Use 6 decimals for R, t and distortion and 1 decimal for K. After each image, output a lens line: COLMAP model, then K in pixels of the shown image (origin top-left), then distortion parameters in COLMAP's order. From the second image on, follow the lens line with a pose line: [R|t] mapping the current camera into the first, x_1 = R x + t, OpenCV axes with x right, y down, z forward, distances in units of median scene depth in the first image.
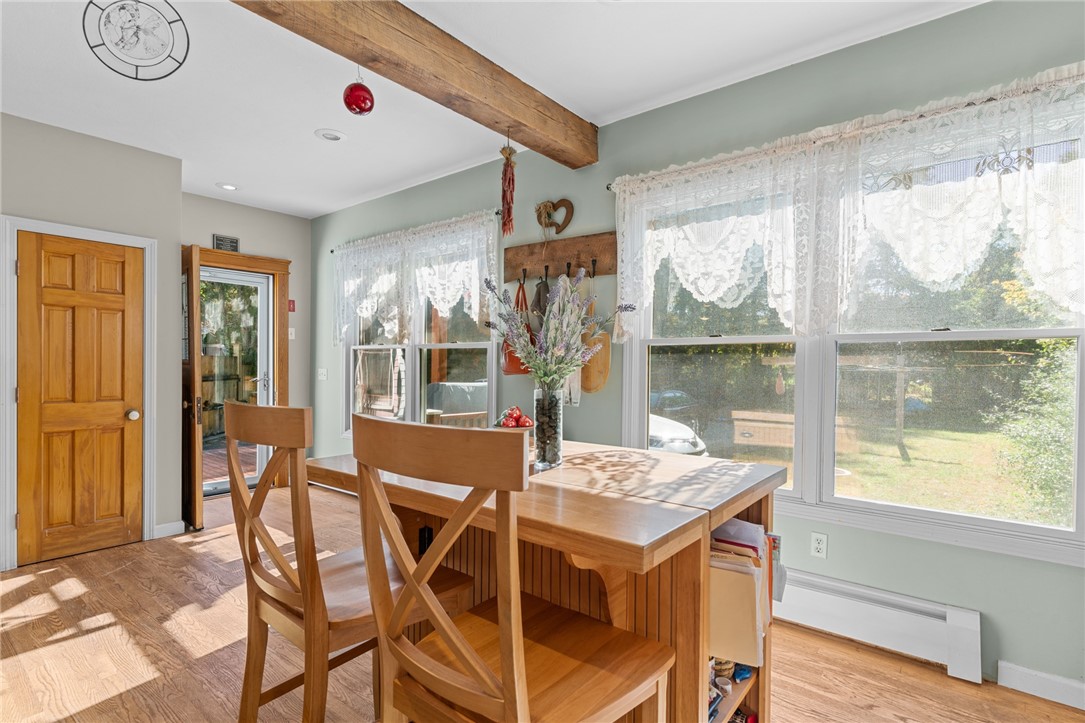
lens RADIAL K [[527.4, 0, 543.8], [0, 527.4, 366.8], [0, 0, 1]] dist [0.003196, 0.000402]
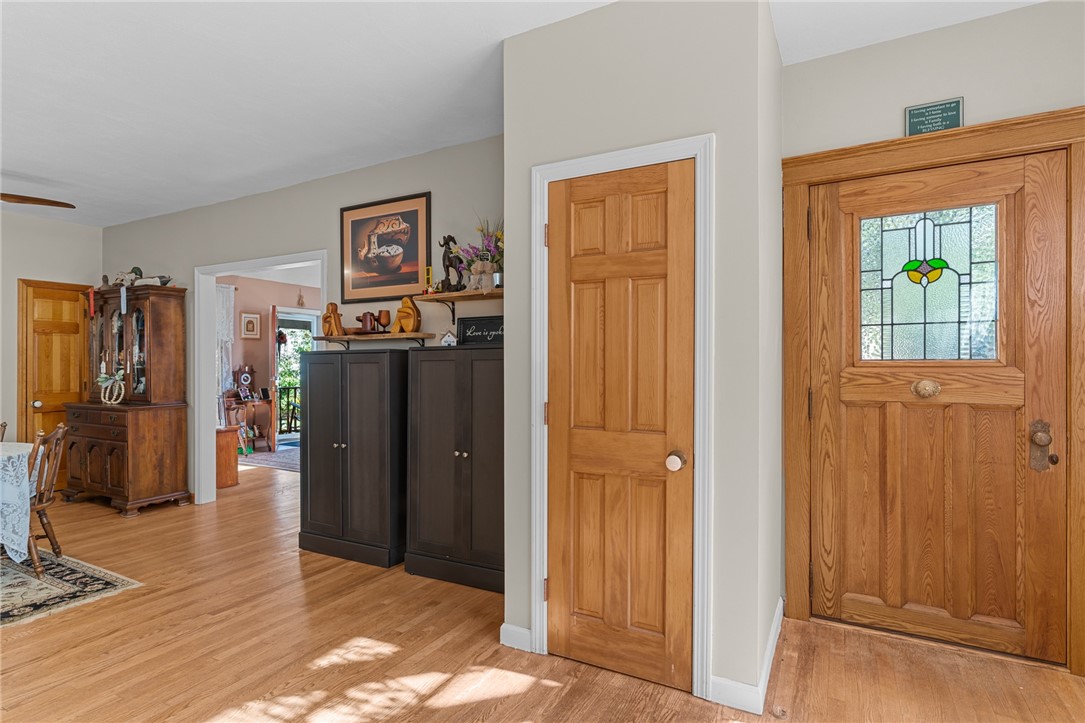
lens RADIAL K [[556.3, 0, 541.6], [0, 556.3, 366.7], [0, 0, 1]] dist [-0.013160, 0.000706]
pose [[0.169061, 0.002511, -0.985602, -0.240950], [-0.001599, 0.999996, 0.002273, -0.010729], [0.985604, 0.001191, 0.169065, 0.815261]]
